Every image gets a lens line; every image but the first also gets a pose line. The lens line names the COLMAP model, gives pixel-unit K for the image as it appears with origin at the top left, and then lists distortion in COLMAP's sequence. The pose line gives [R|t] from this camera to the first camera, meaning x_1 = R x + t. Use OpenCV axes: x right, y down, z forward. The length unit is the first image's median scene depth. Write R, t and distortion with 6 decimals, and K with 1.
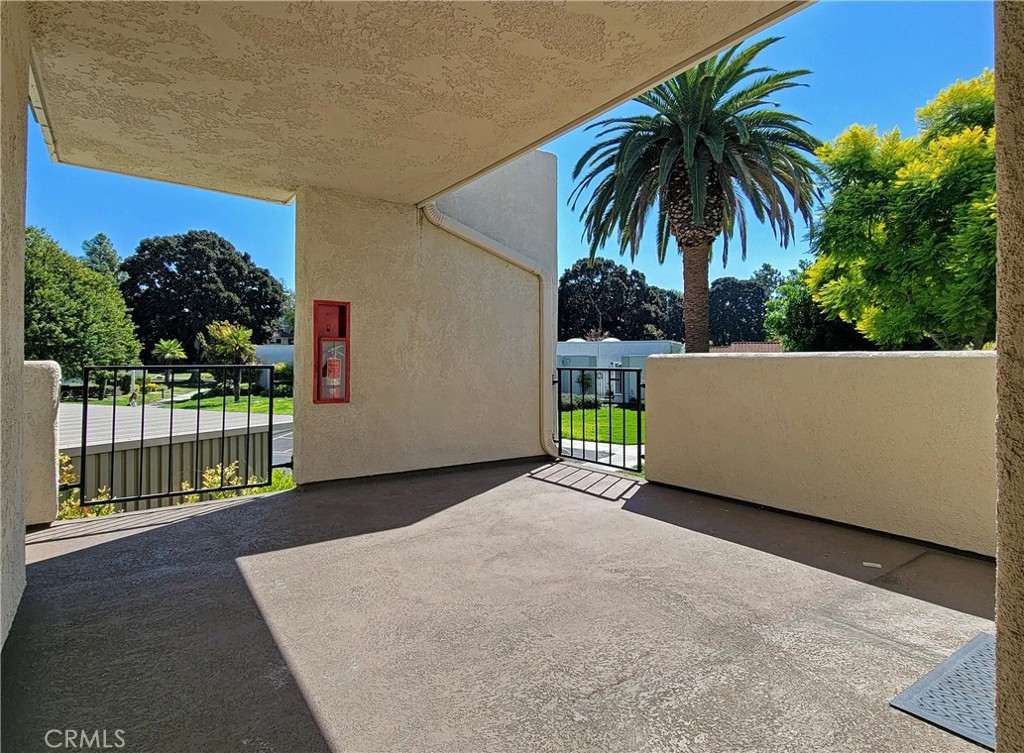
lens RADIAL K [[576.0, 0, 515.2], [0, 576.0, 346.7], [0, 0, 1]] dist [0.001746, 0.000286]
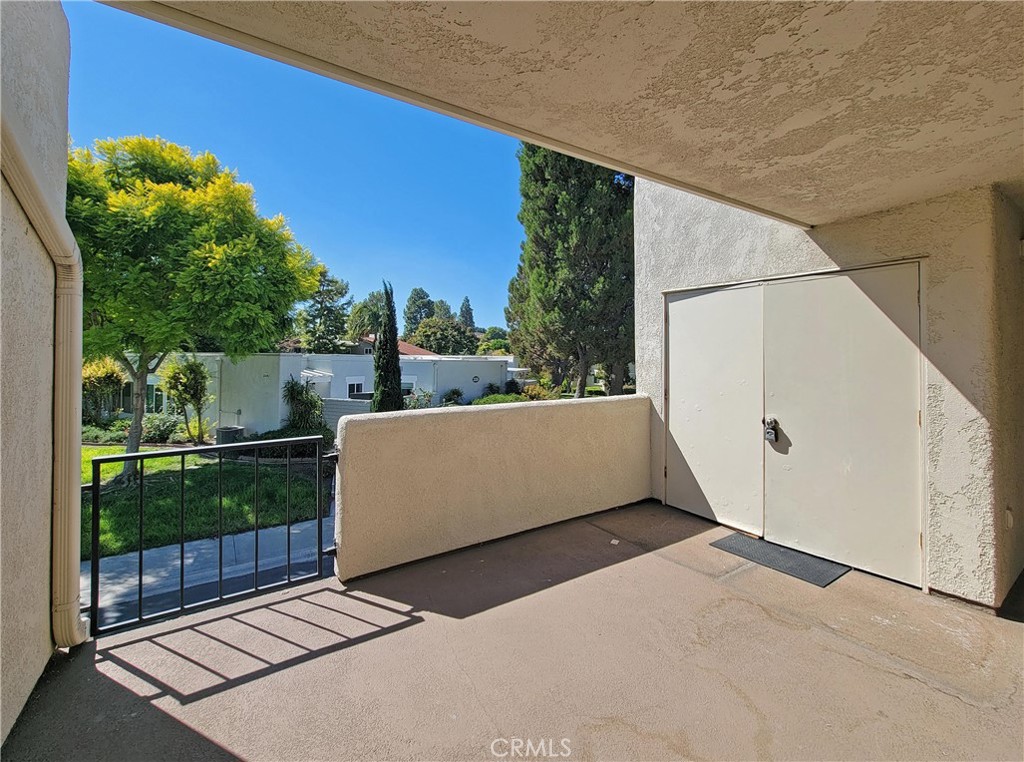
lens RADIAL K [[444.5, 0, 503.8], [0, 444.5, 349.4], [0, 0, 1]] dist [-0.002303, -0.000302]
pose [[0.028976, 0.020584, 0.999368, -0.604076], [-0.019669, 0.999606, -0.020019, -0.114351], [-0.999387, -0.019077, 0.029369, 1.269500]]
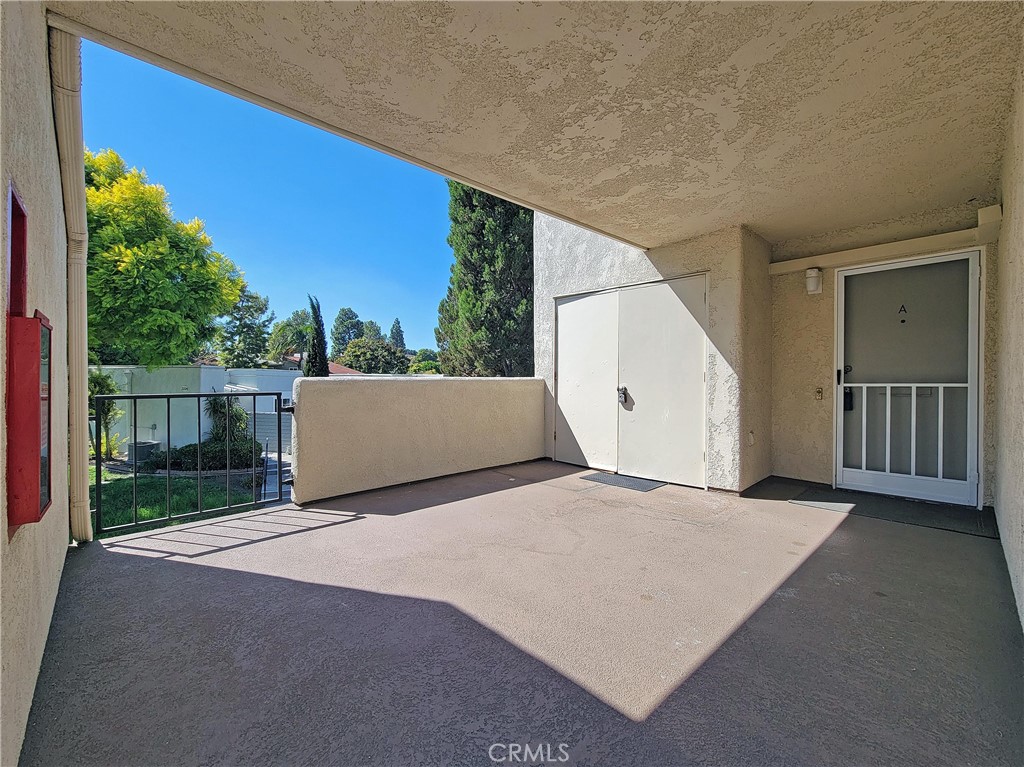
lens RADIAL K [[429.8, 0, 512.0], [0, 429.8, 383.5], [0, 0, 1]] dist [0.000762, 0.000119]
pose [[-0.147967, -0.005964, 0.988974, -0.921281], [-0.018518, 0.999823, 0.003258, 0.023356], [-0.988819, -0.017832, -0.148052, 1.231859]]
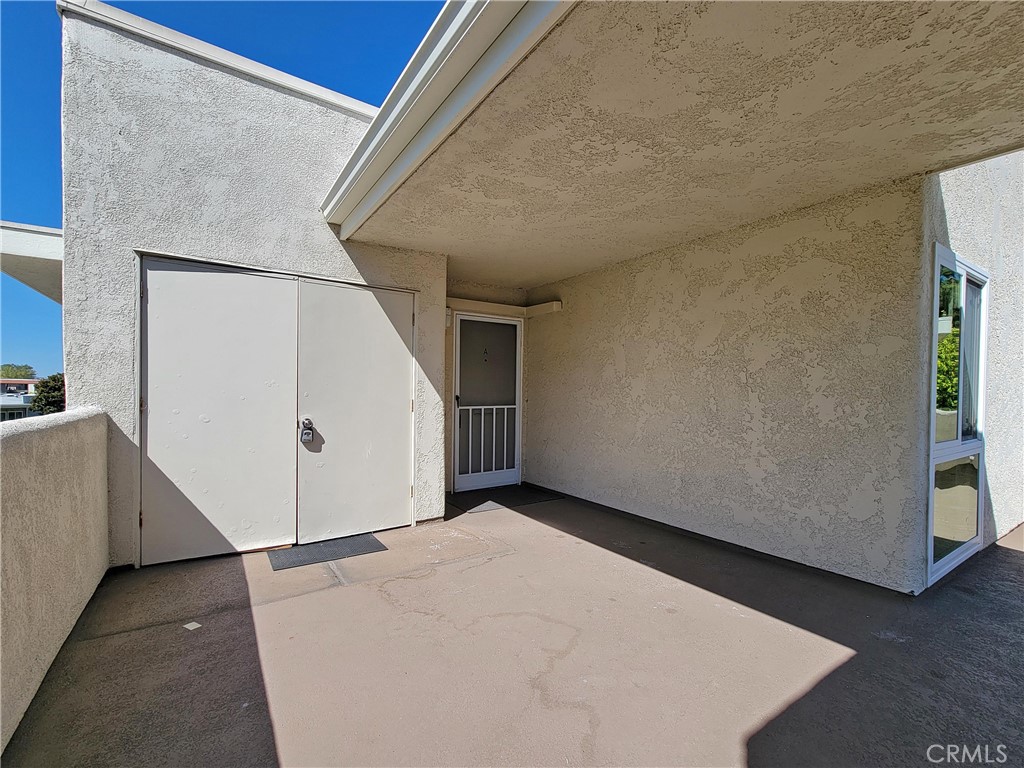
lens RADIAL K [[461.0, 0, 511.7], [0, 461.0, 395.6], [0, 0, 1]] dist [-0.001693, -0.000581]
pose [[-0.999785, -0.008804, 0.018784, 0.048217], [-0.008925, 0.999940, -0.006368, -0.025601], [-0.018726, -0.006534, -0.999803, 1.787790]]
